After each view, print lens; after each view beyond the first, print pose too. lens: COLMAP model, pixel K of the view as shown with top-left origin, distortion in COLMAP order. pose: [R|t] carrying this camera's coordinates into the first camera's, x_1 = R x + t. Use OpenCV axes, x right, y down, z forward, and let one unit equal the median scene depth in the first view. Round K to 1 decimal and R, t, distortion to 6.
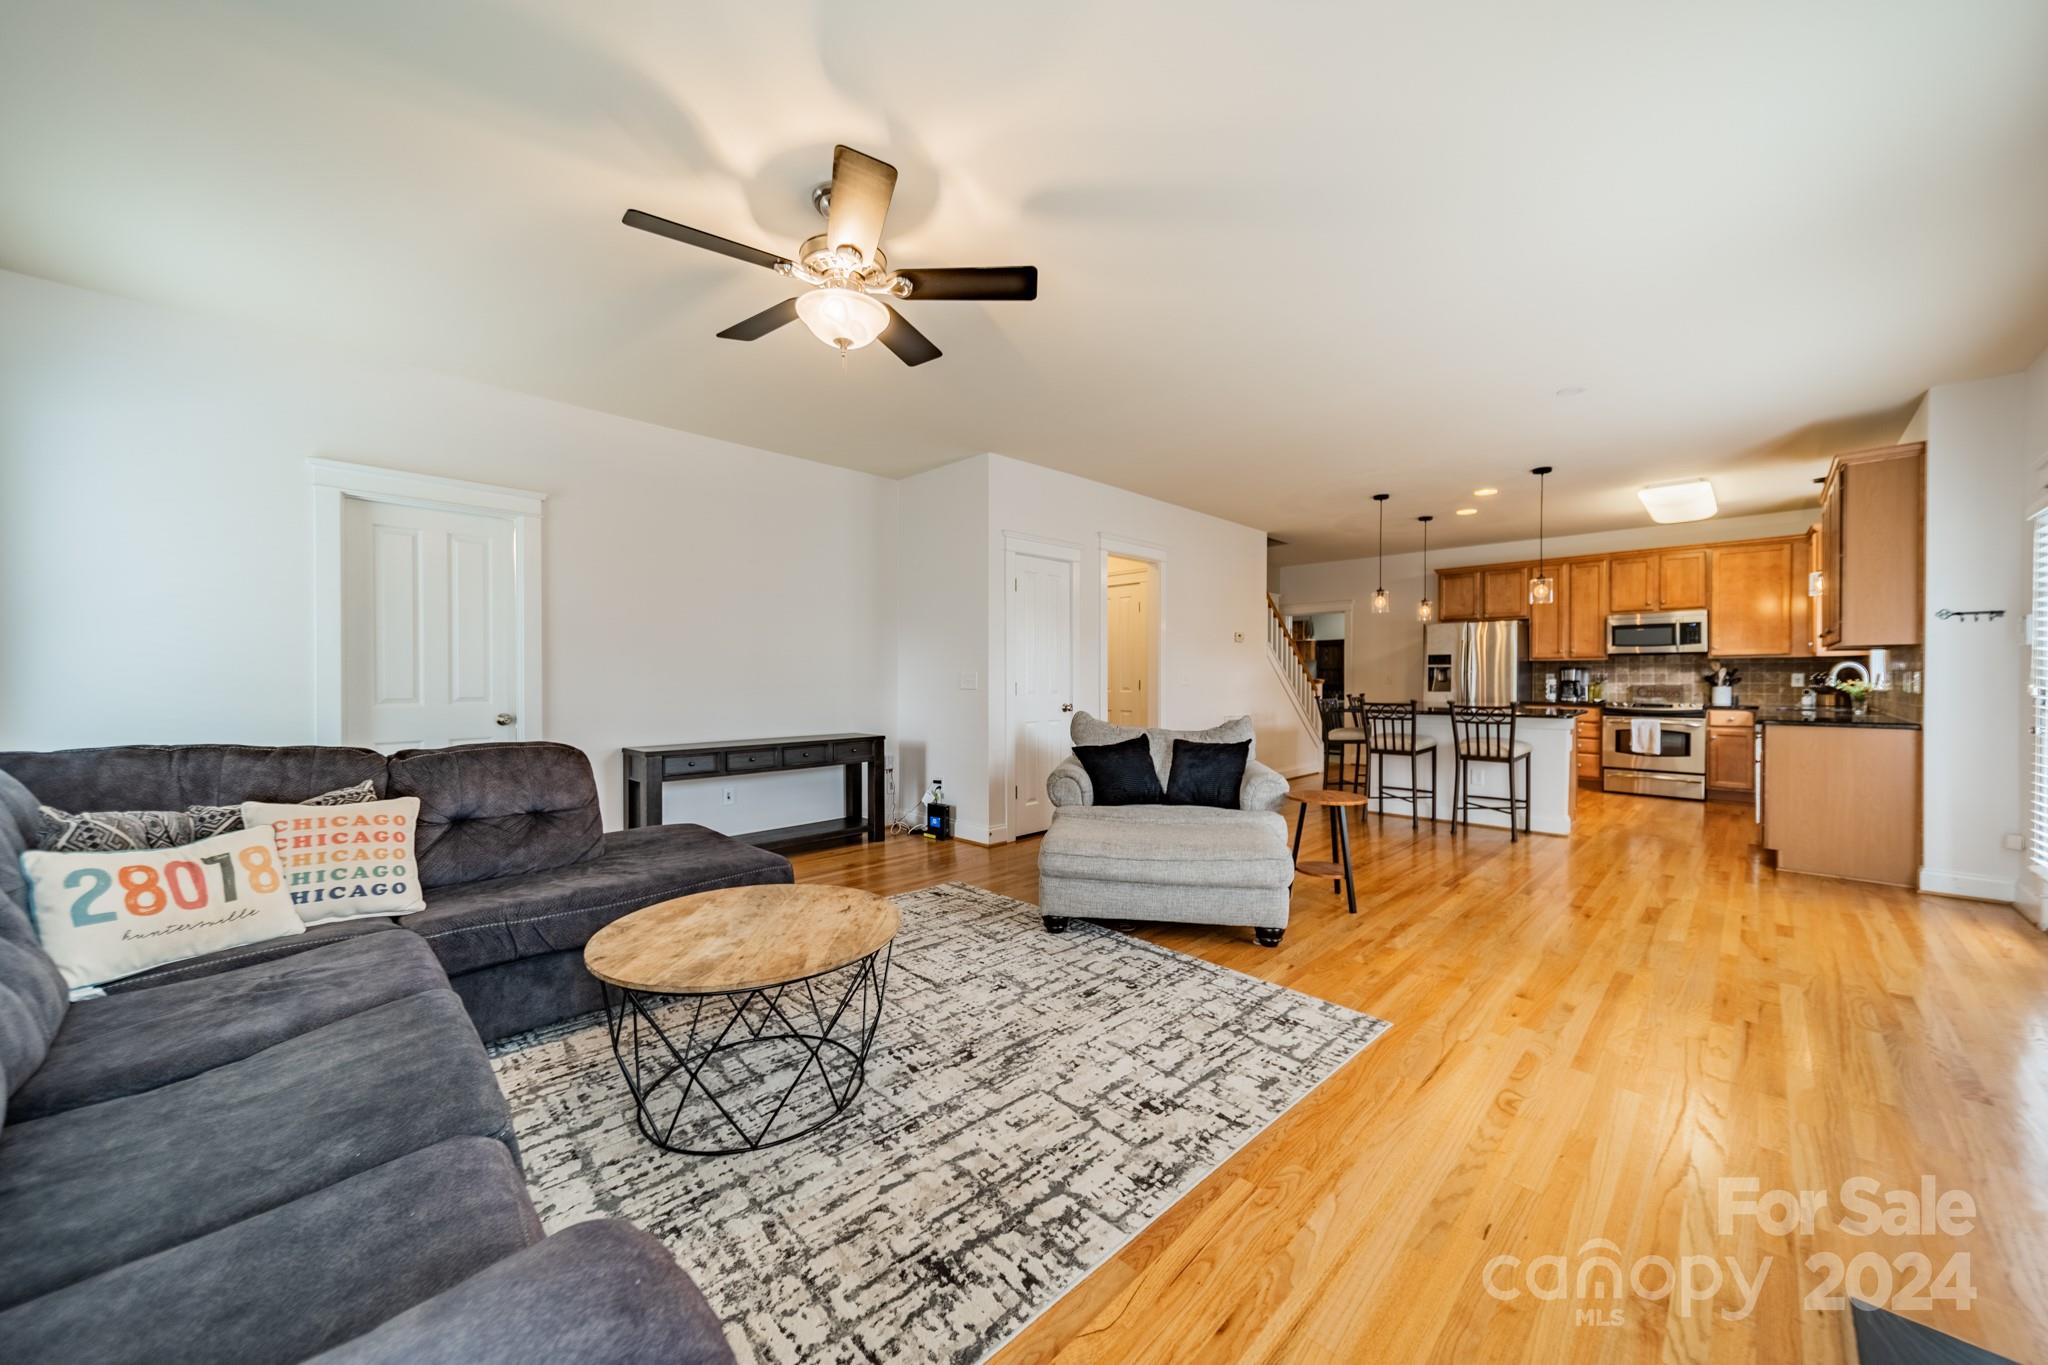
lens RADIAL K [[738.9, 0, 1021.2], [0, 738.9, 681.8], [0, 0, 1]] dist [0.007783, -0.000229]
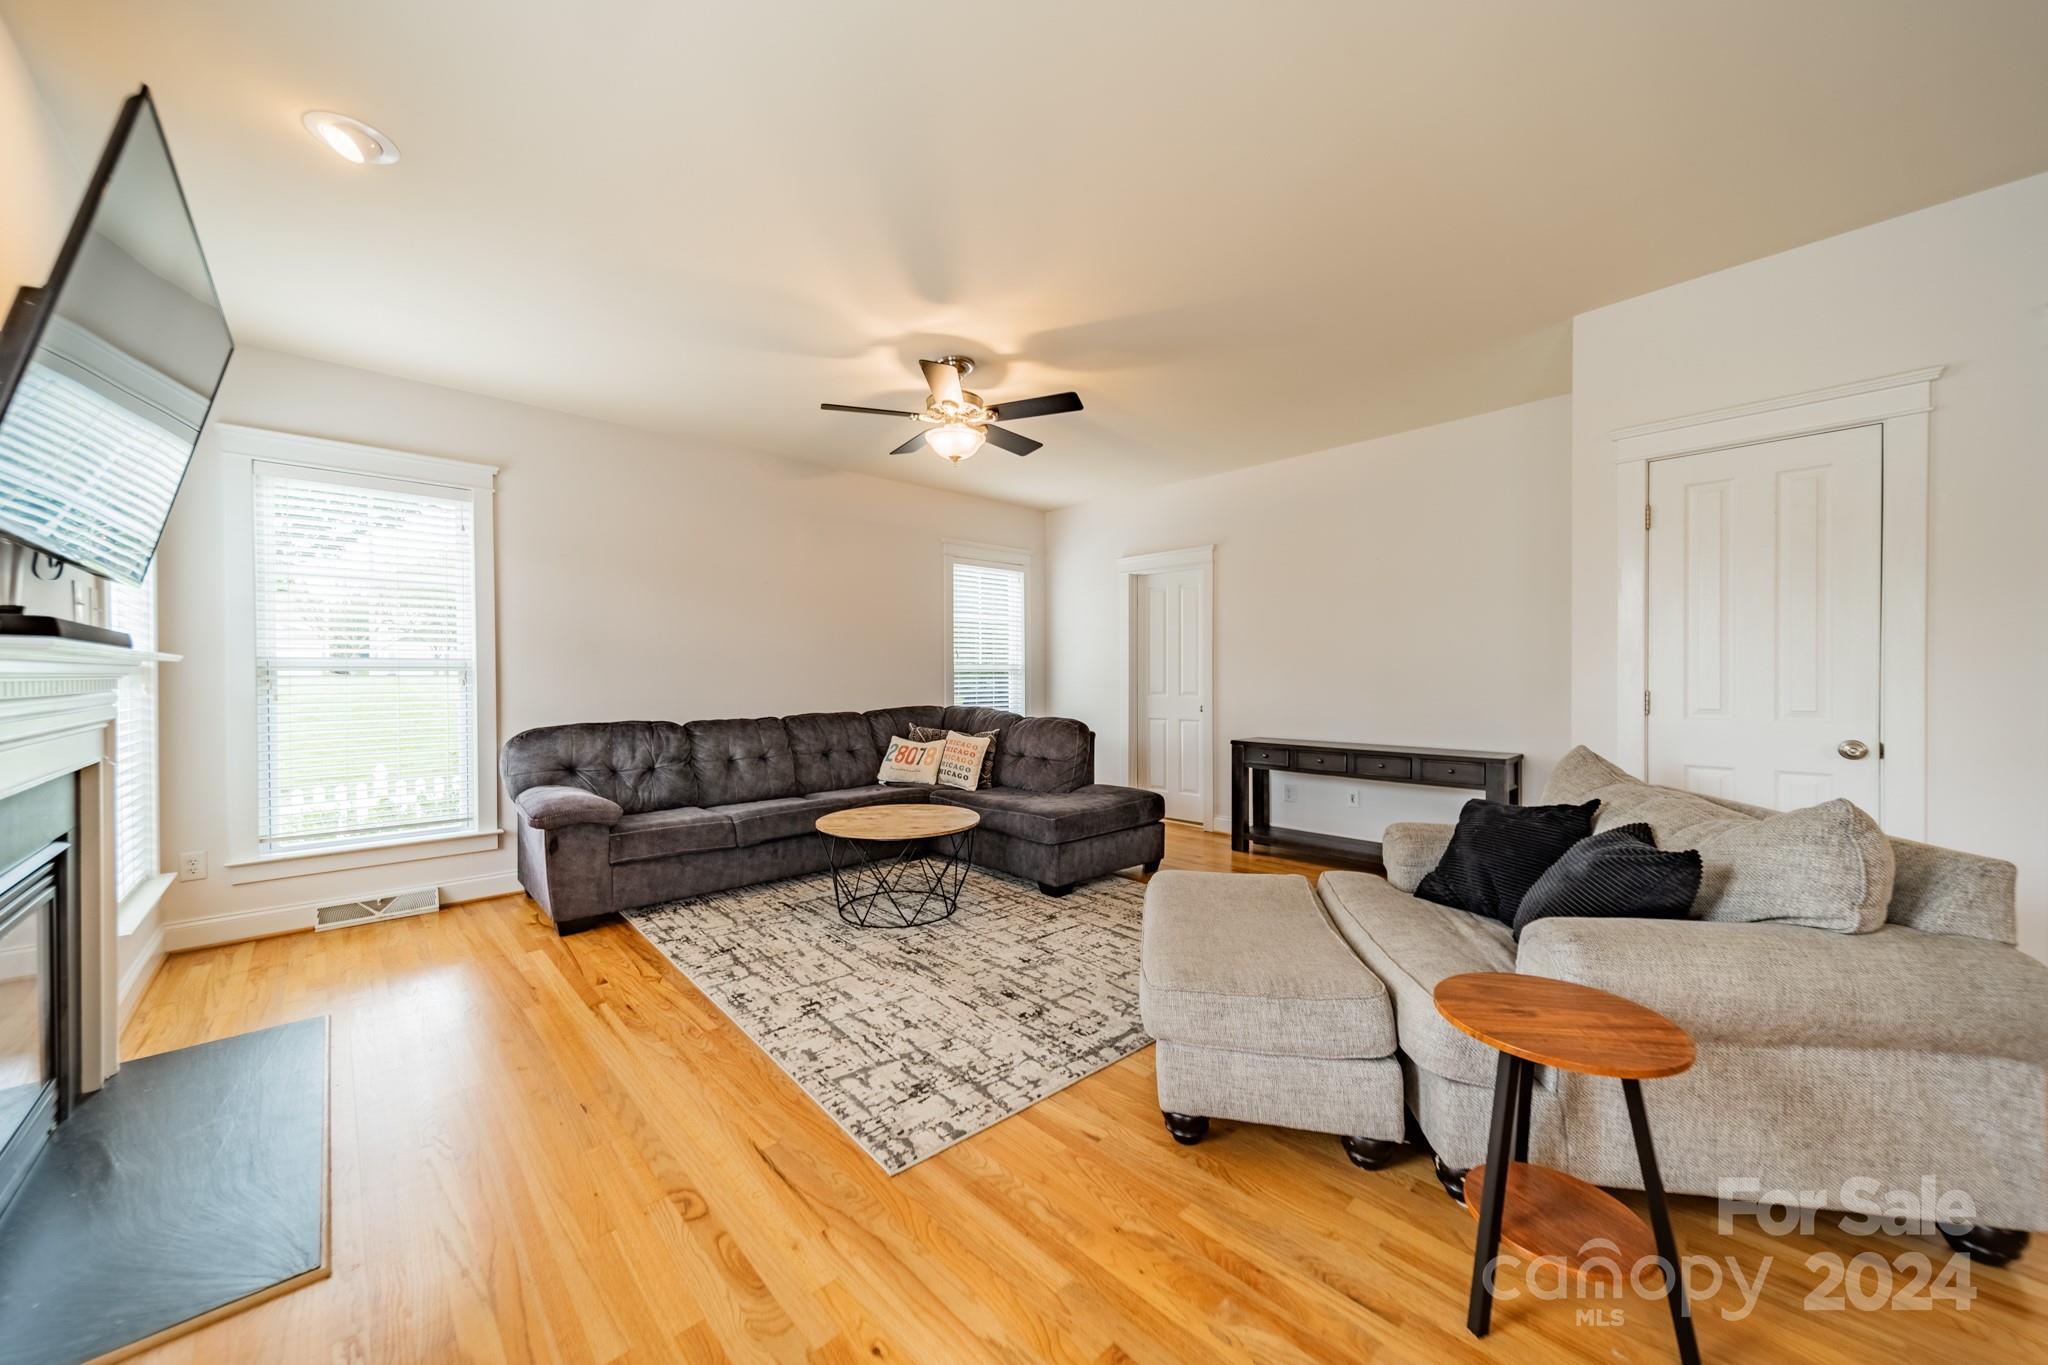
lens RADIAL K [[737.3, 0, 1024.0], [0, 737.3, 677.5], [0, 0, 1]] dist [0.005485, 0.000278]
pose [[-0.034261, 0.002374, -0.999410, 0.528788], [-0.004119, 0.999988, 0.002516, -0.008238], [0.999404, 0.004202, -0.034251, 0.504606]]
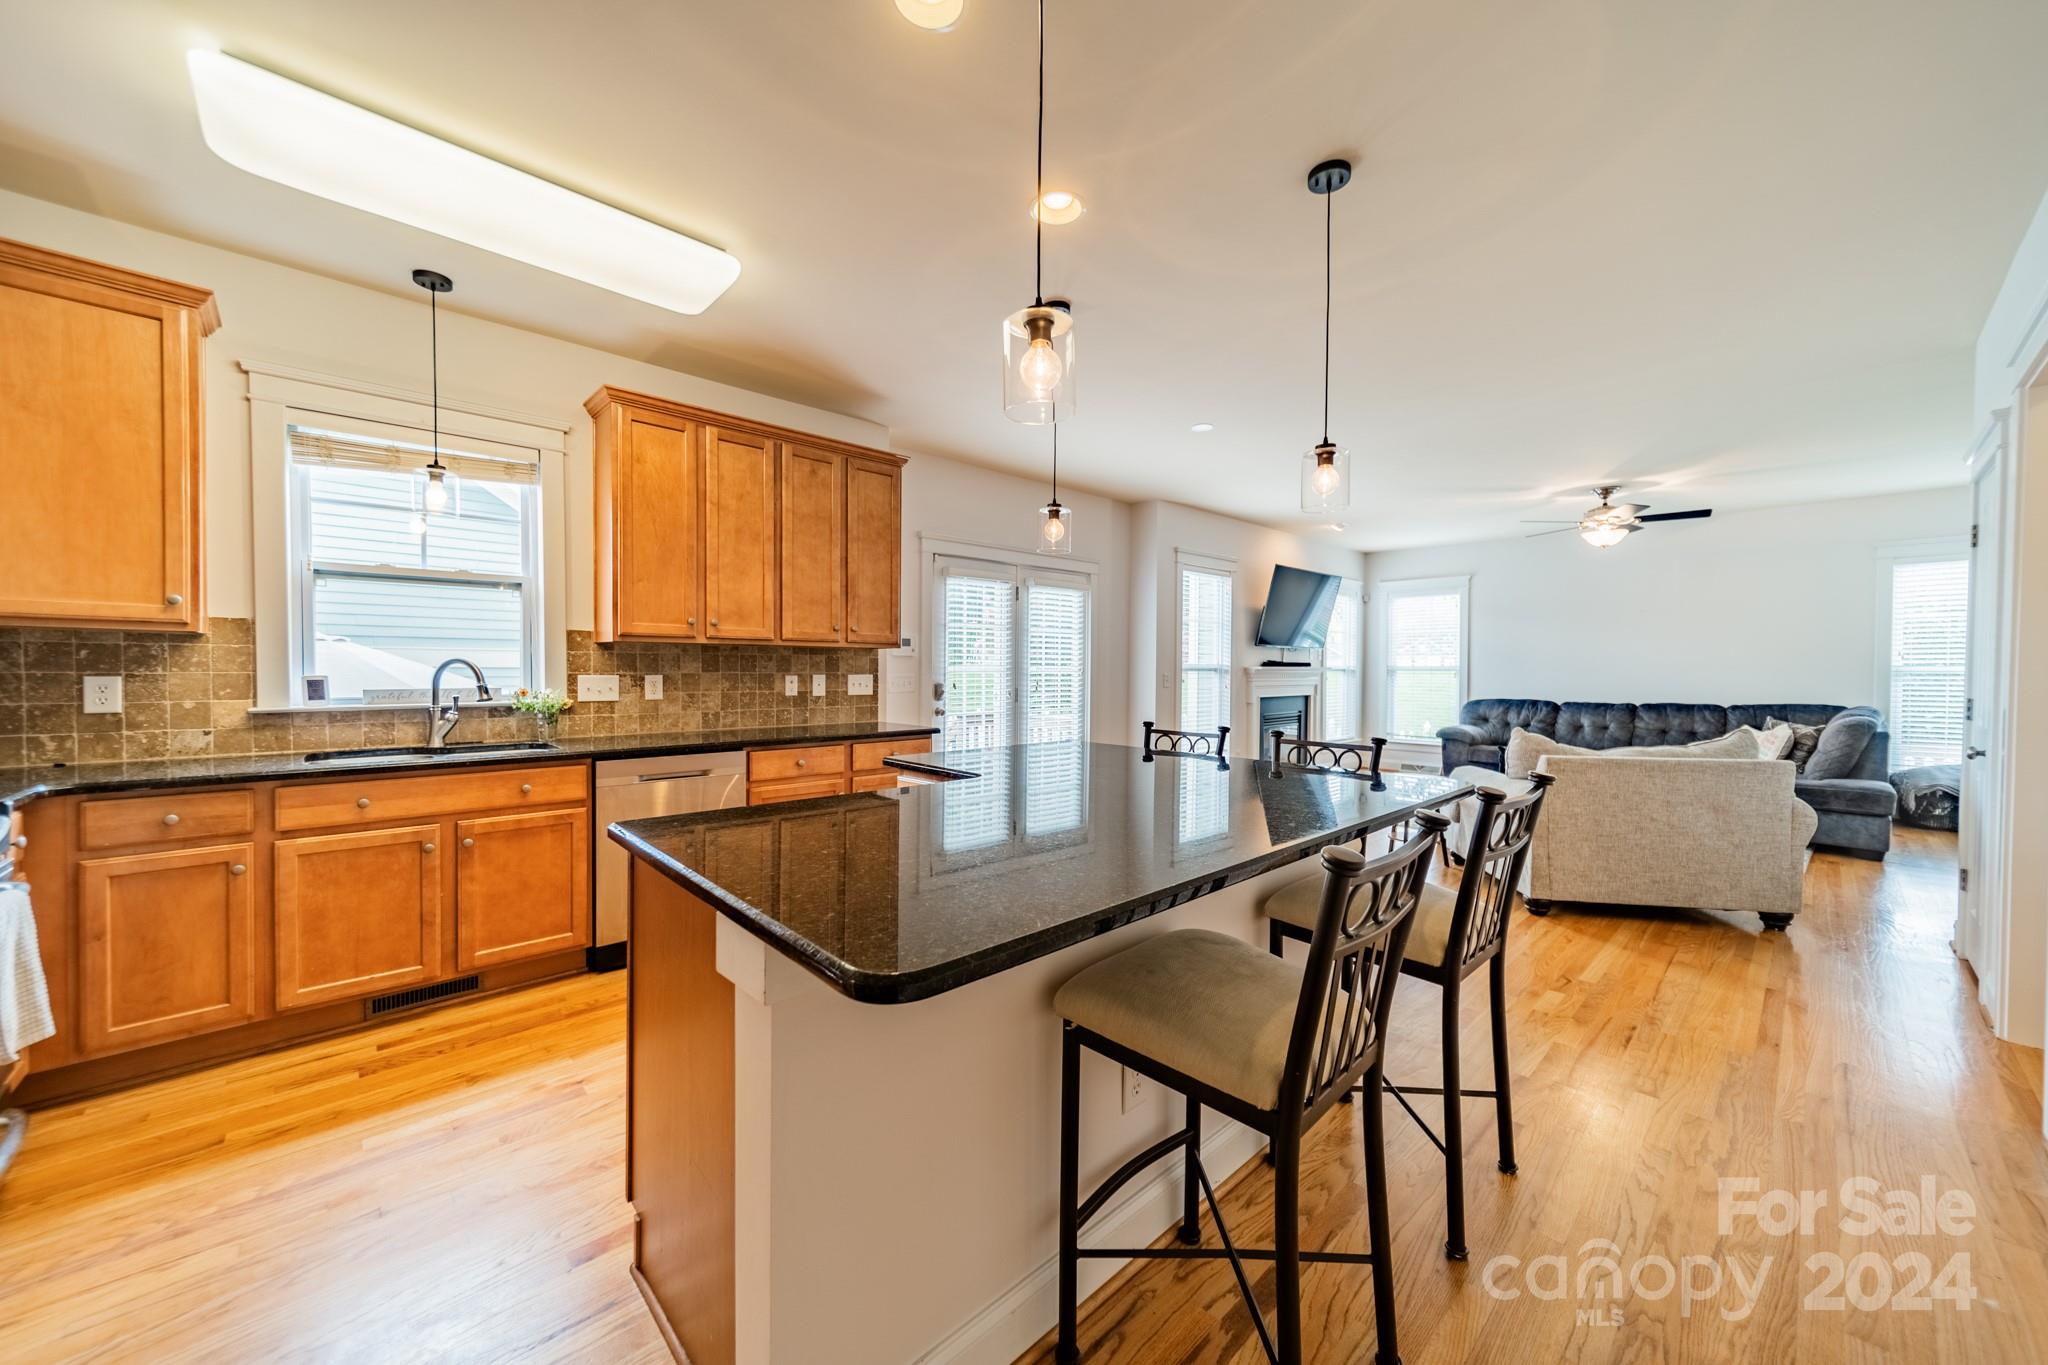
lens RADIAL K [[734.1, 0, 1027.5], [0, 734.1, 679.1], [0, 0, 1]] dist [0.008927, -0.000218]
pose [[-0.999413, -0.006464, 0.033648, 0.681146], [-0.005717, 0.999736, 0.022261, -0.023498], [-0.033783, 0.022056, -0.999186, 1.506591]]
